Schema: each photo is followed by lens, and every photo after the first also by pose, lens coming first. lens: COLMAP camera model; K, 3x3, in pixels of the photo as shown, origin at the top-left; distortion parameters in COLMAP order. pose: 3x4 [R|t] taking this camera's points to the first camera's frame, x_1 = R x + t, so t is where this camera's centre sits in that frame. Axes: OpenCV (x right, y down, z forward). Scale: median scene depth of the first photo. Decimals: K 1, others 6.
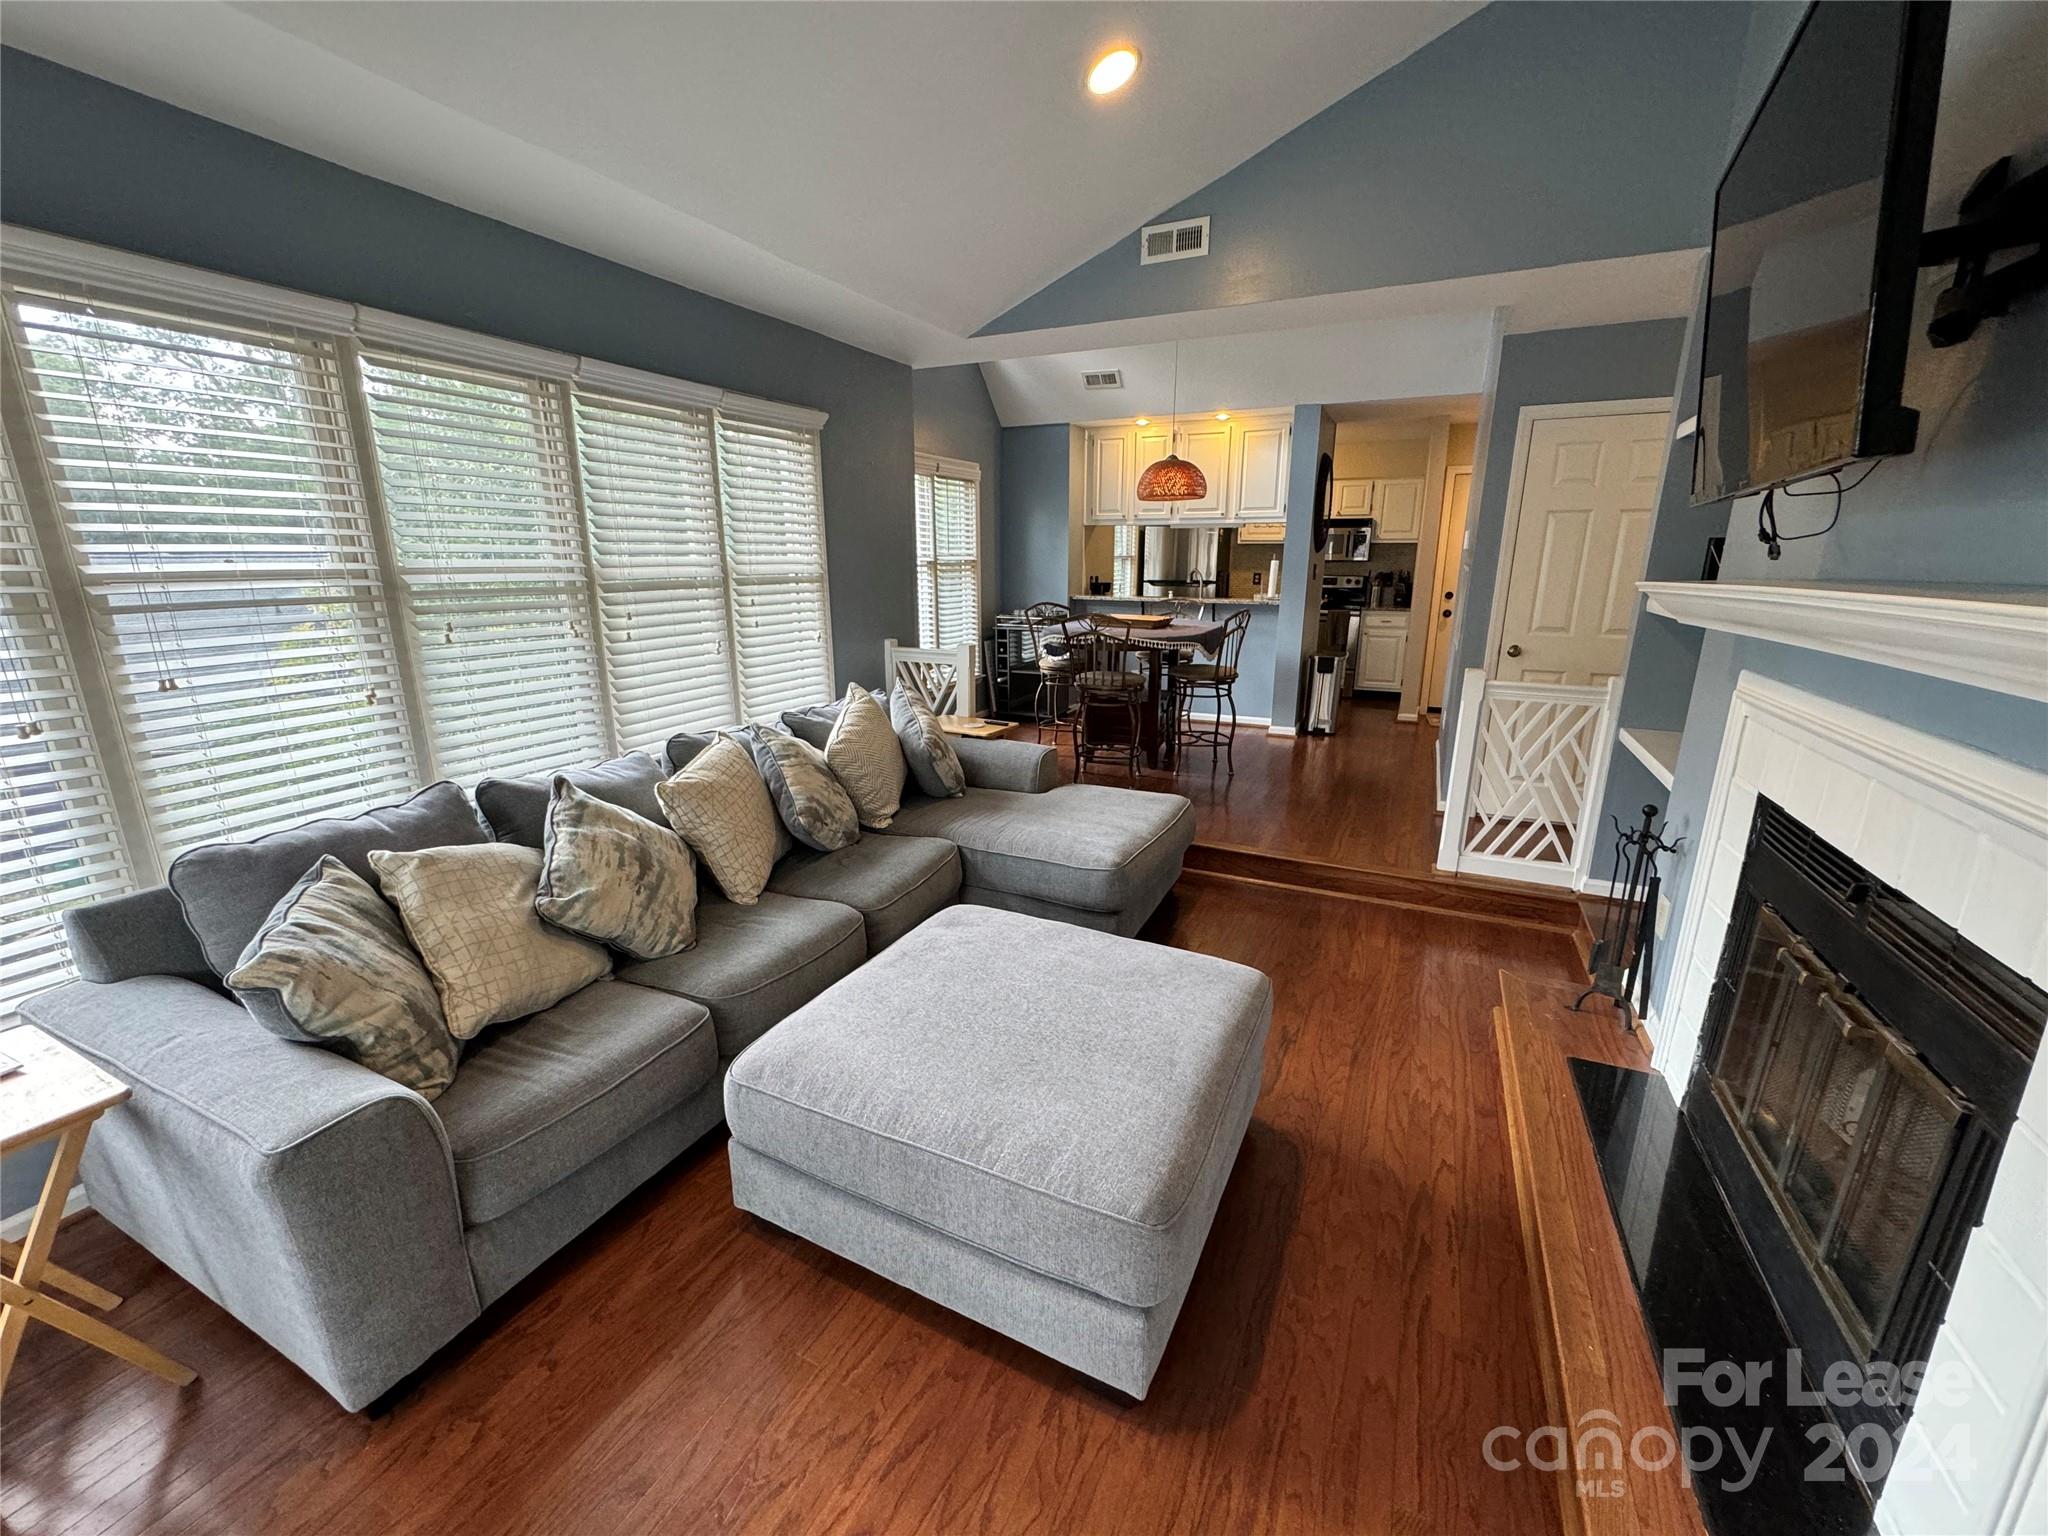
lens RADIAL K [[816.4, 0, 1024.0], [0, 816.4, 768.0], [0, 0, 1]] dist [-0.004418, 0.000259]
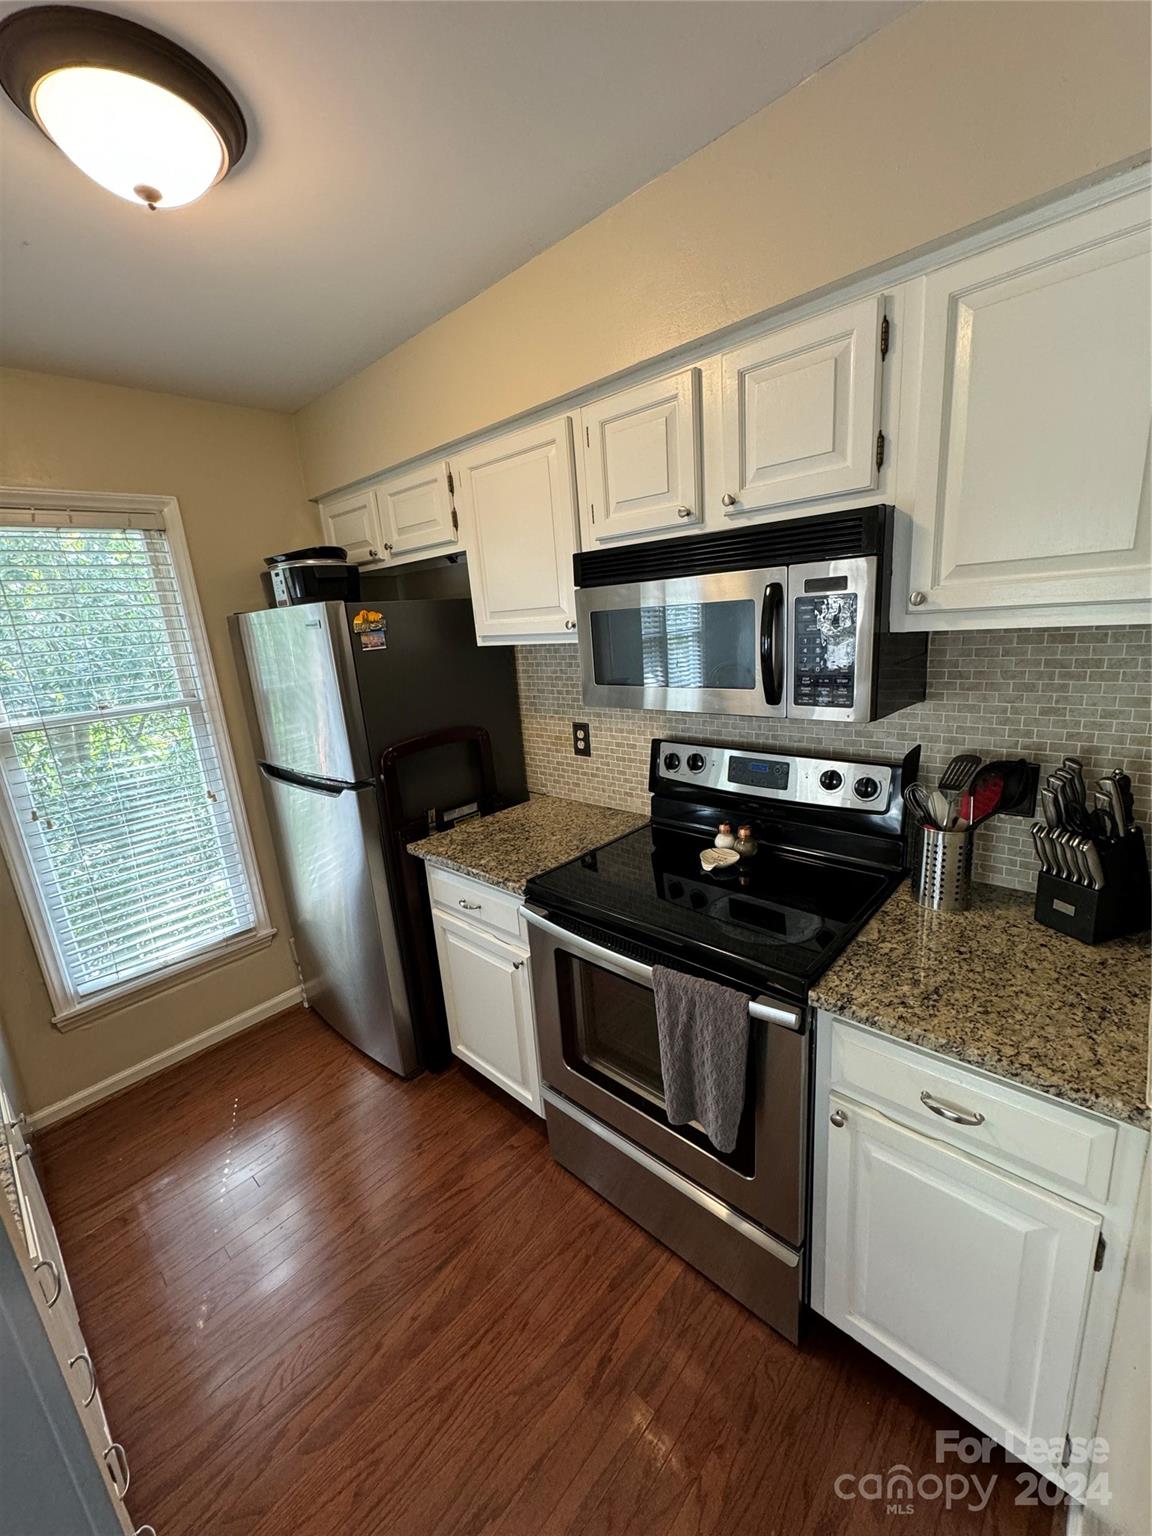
lens RADIAL K [[612.3, 0, 584.8], [0, 612.3, 765.0], [0, 0, 1]] dist [-0.004418, 0.000259]
pose [[0.955655, 0.003694, -0.294466, 0.430082], [-0.009698, 0.999774, -0.018932, -0.259050], [0.294329, 0.020948, 0.955475, 0.898182]]
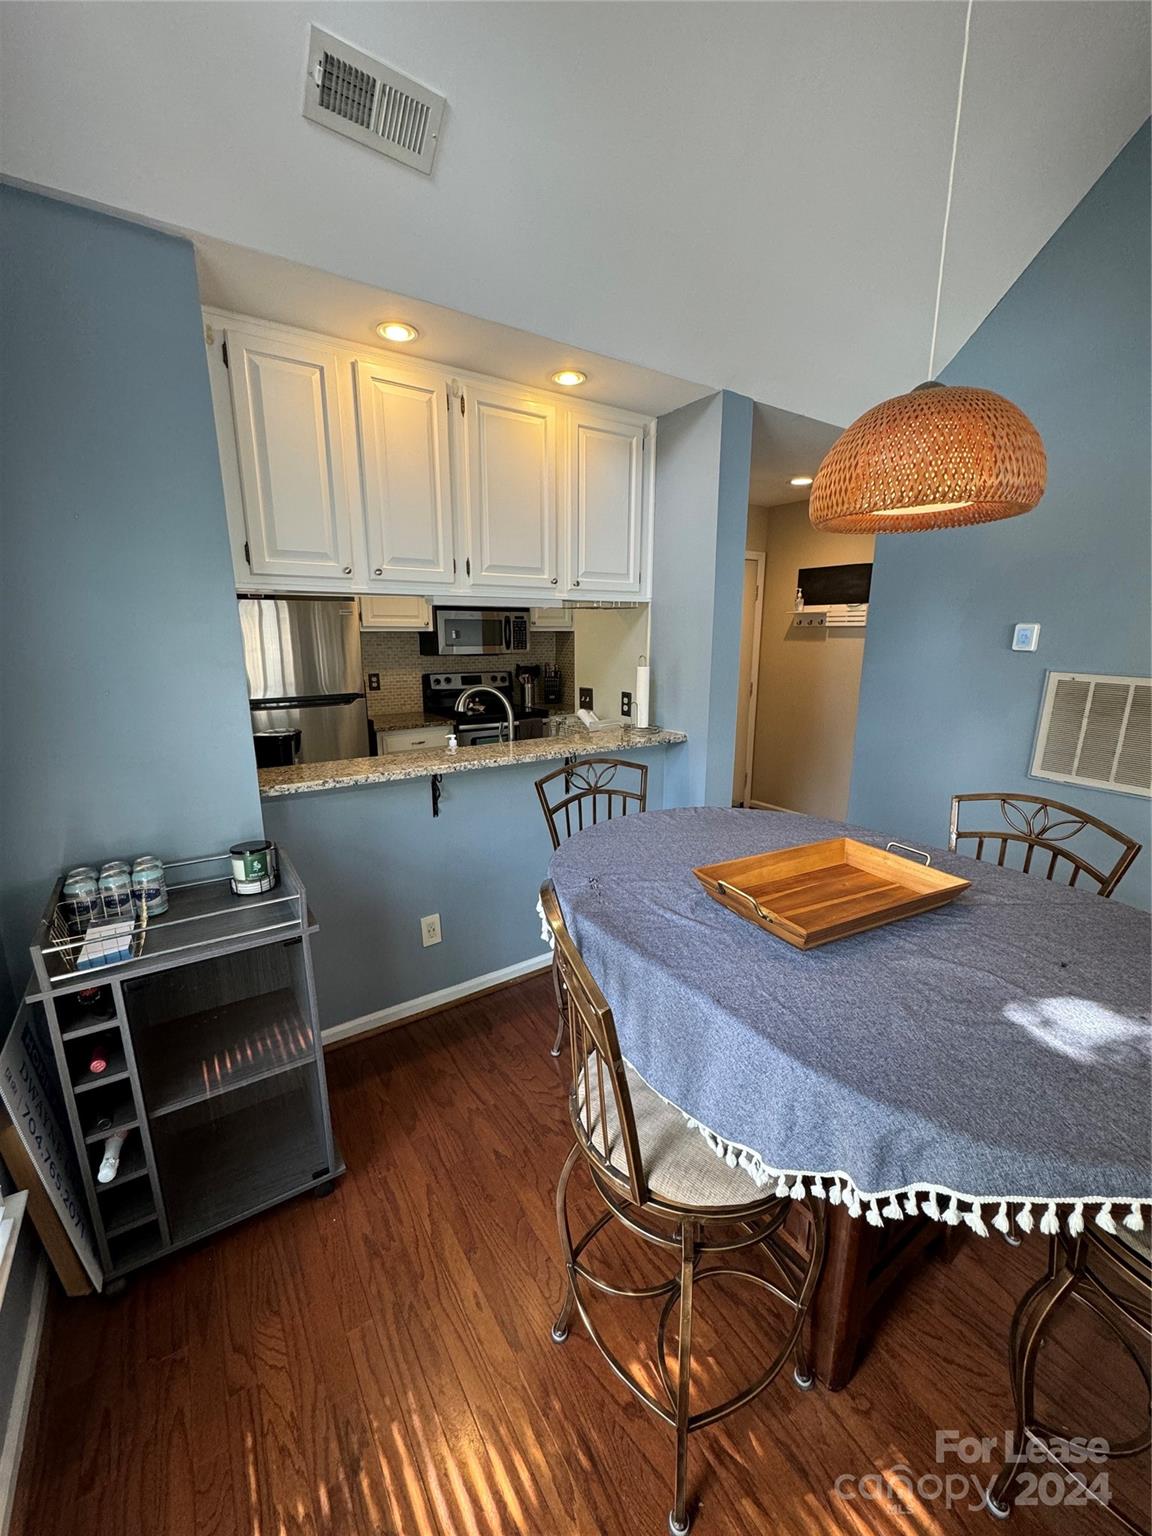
lens RADIAL K [[612.3, 0, 584.8], [0, 612.3, 765.0], [0, 0, 1]] dist [-0.004418, 0.000259]
pose [[0.489650, -0.190194, 0.850923, -0.099183], [0.232840, 0.969001, 0.082603, -0.198219], [-0.840255, 0.157683, 0.518756, 0.707163]]
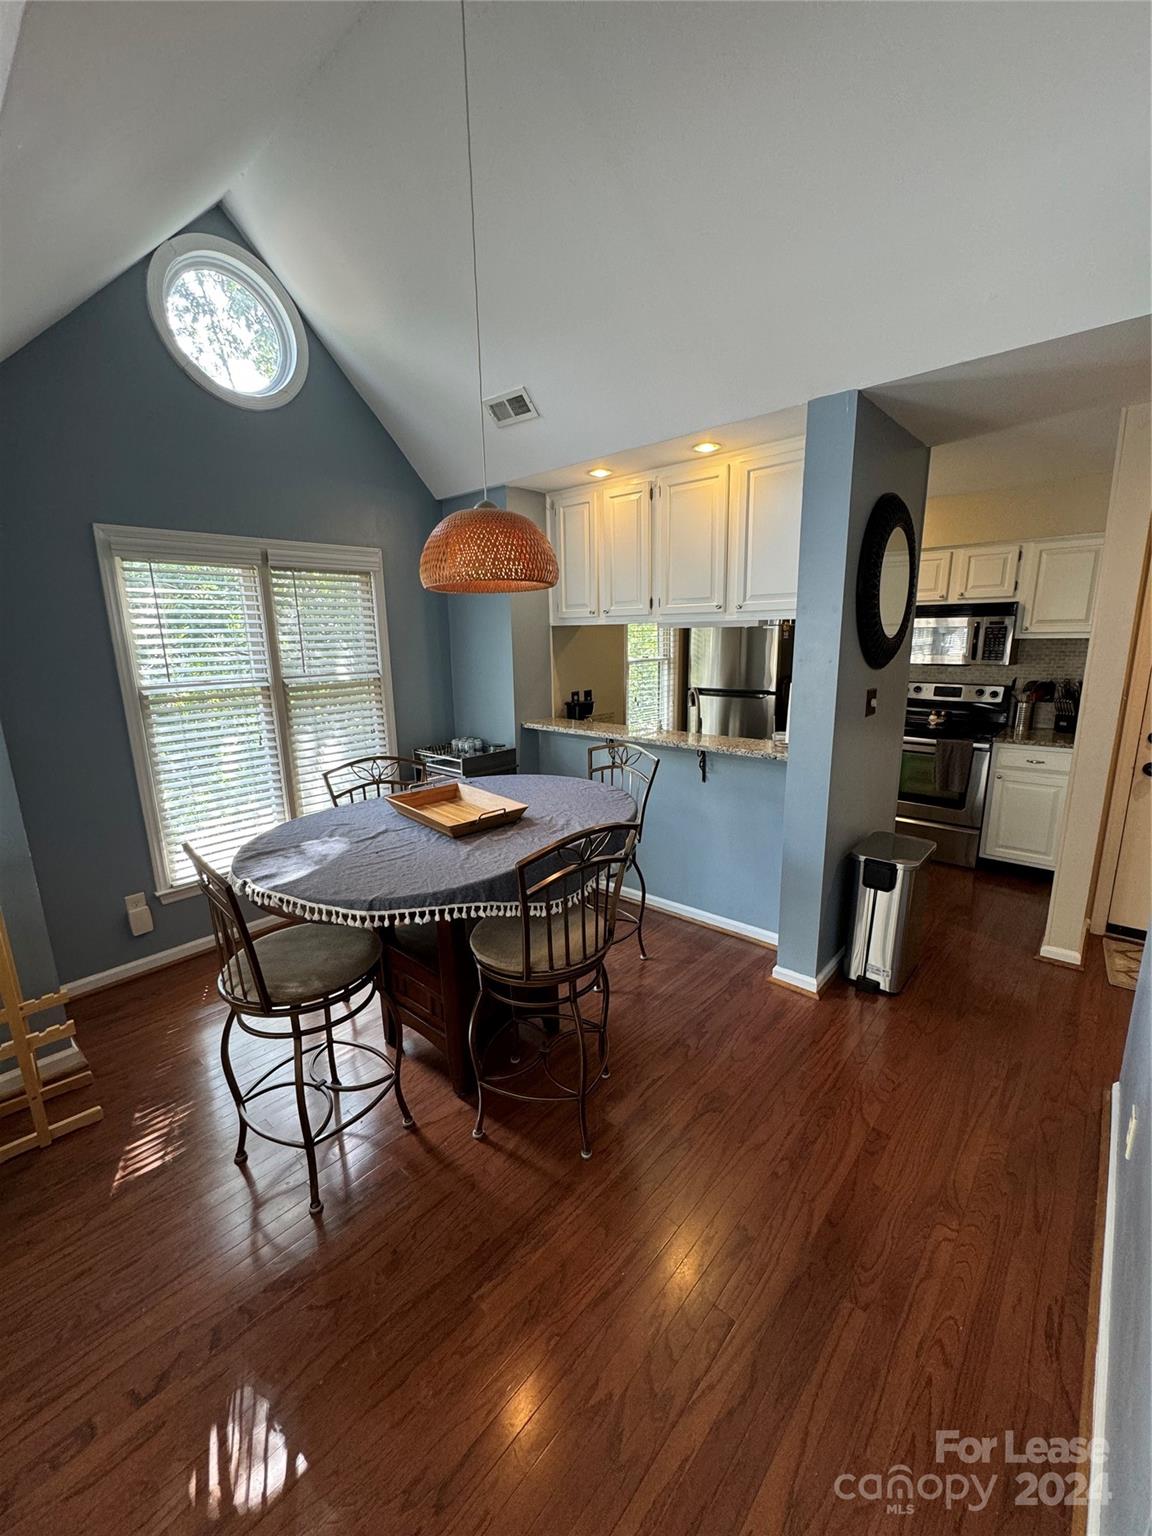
lens RADIAL K [[612.3, 0, 584.8], [0, 612.3, 765.0], [0, 0, 1]] dist [-0.004418, 0.000259]
pose [[0.963726, 0.037609, -0.264230, 0.238394], [-0.051393, 0.997644, -0.045444, -0.141537], [0.261898, 0.057375, 0.963389, 0.459258]]
